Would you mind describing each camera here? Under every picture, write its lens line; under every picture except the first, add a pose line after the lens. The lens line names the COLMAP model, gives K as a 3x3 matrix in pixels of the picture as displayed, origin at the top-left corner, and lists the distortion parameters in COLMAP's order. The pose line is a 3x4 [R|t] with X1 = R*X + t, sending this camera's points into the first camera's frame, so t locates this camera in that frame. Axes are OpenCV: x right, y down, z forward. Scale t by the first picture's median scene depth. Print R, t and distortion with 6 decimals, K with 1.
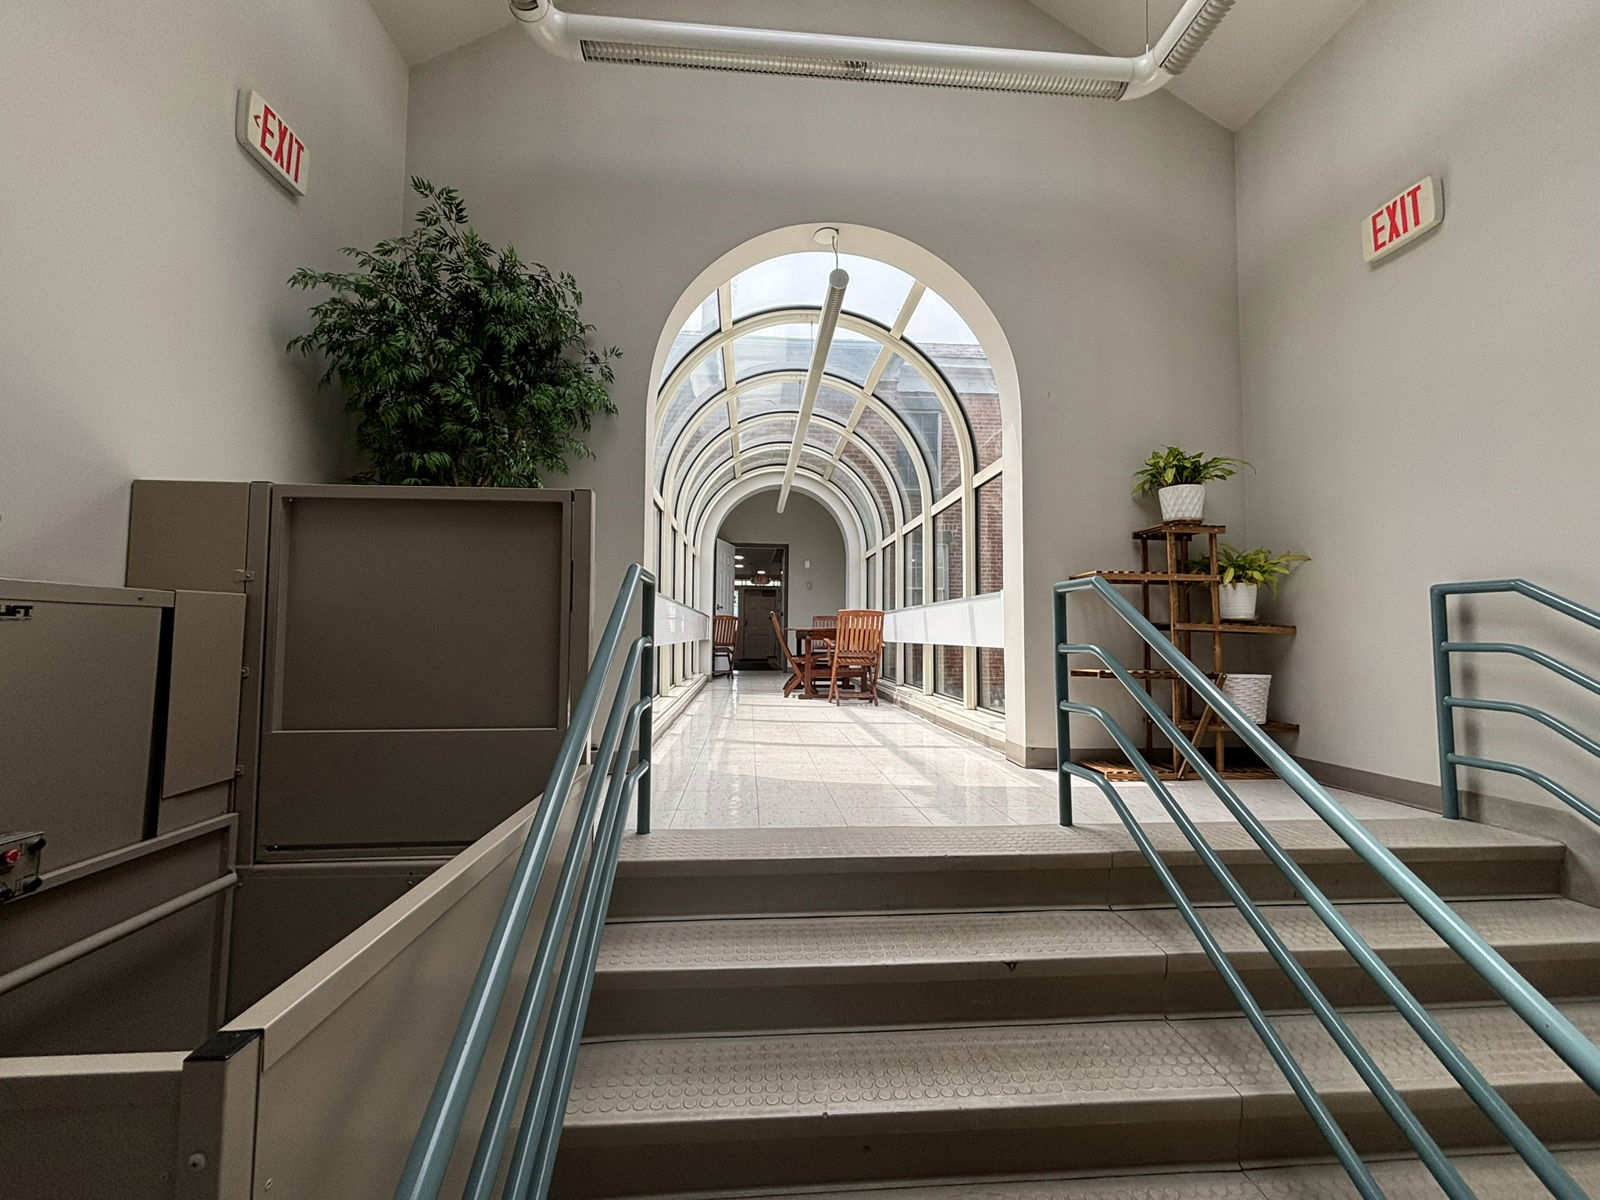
lens RADIAL K [[640.7, 0, 803.6], [0, 640.7, 597.4], [0, 0, 1]] dist [-0.004245, 0.000409]
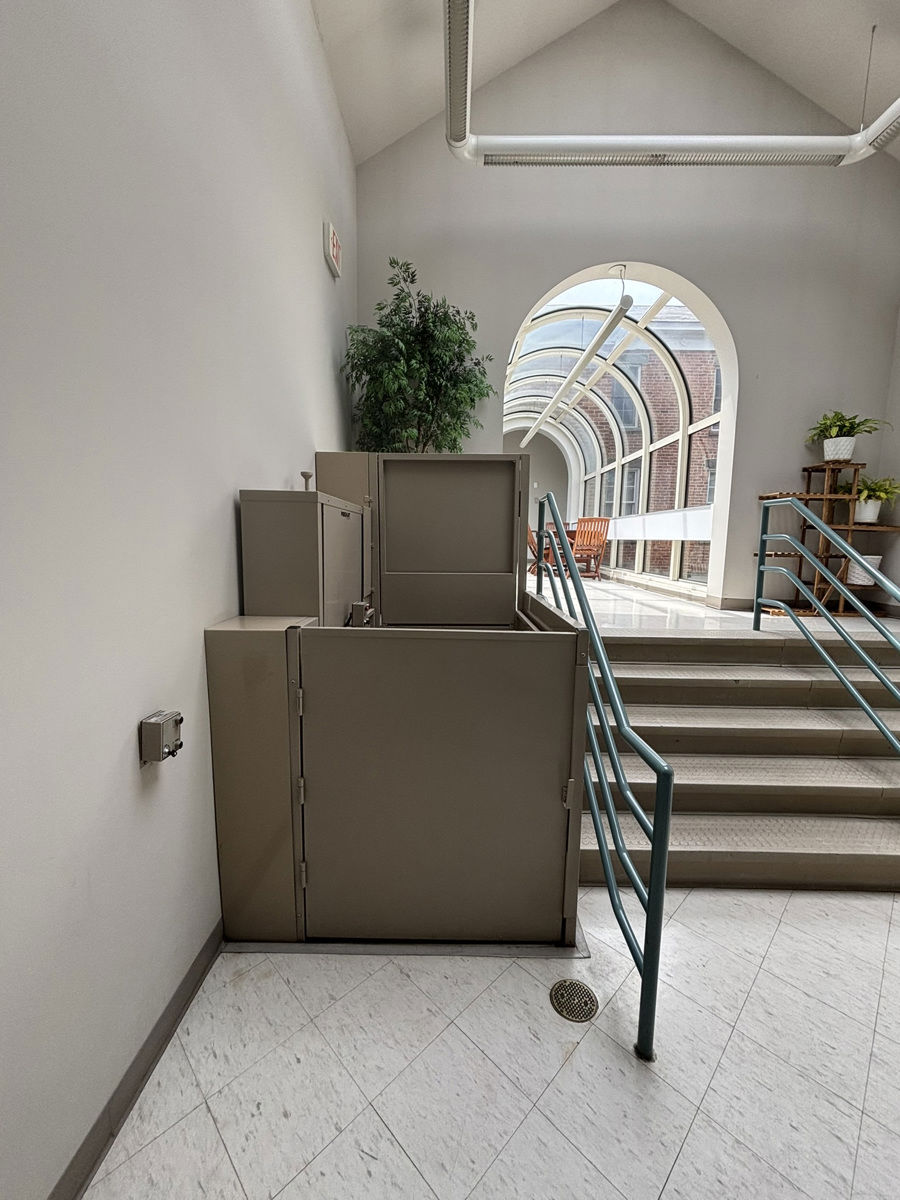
lens RADIAL K [[480.6, 0, 457.3], [0, 480.6, 600.6], [0, 0, 1]] dist [-0.004245, 0.000409]
pose [[0.996230, 0.015182, -0.085412, -0.278959], [0.001164, 0.982138, 0.188157, -0.001872], [0.086743, -0.187547, 0.978418, -0.360788]]
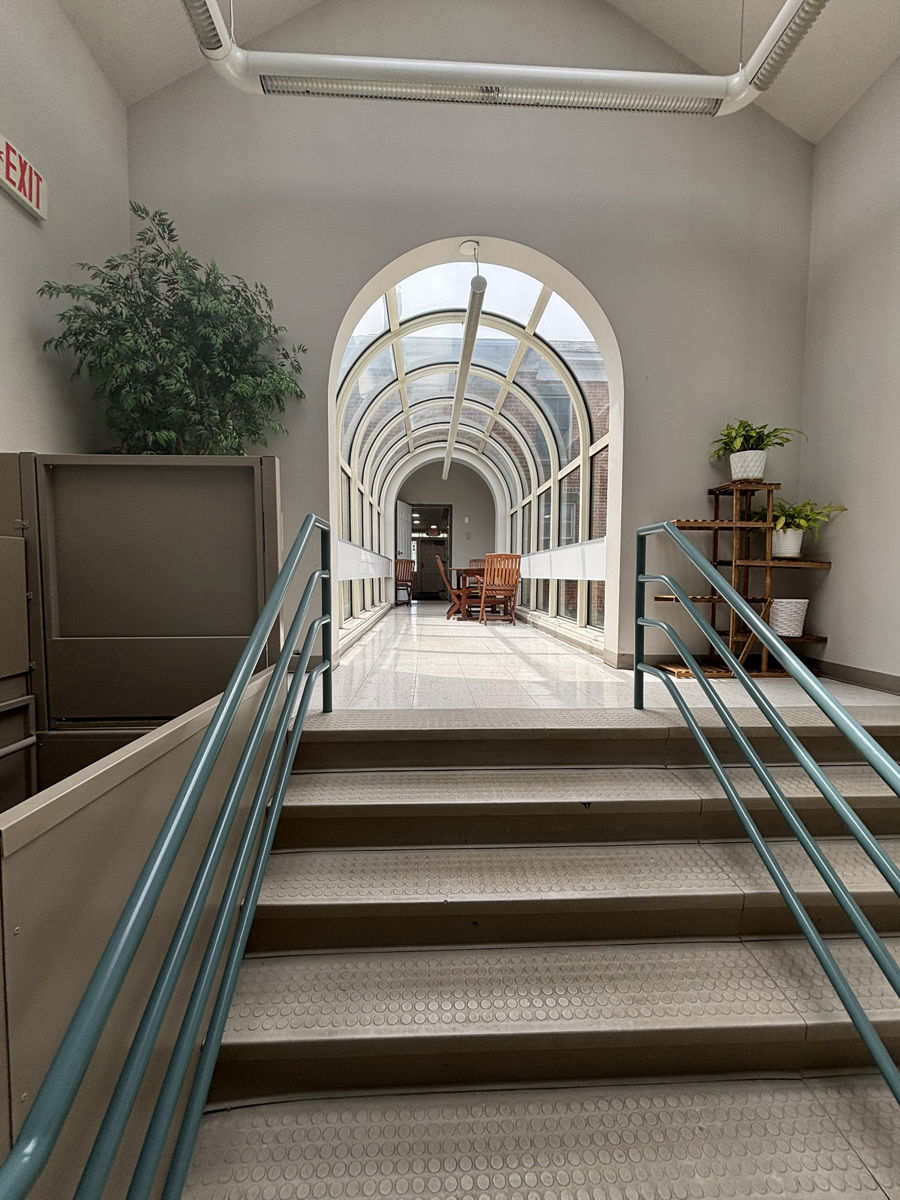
lens RADIAL K [[480.6, 0, 454.0], [0, 480.6, 600.5], [0, 0, 1]] dist [-0.004245, 0.000409]
pose [[0.999491, -0.000921, -0.031889, 0.042460], [0.004501, 0.993656, 0.112374, 0.010199], [0.031583, -0.112460, 0.993154, 0.005130]]
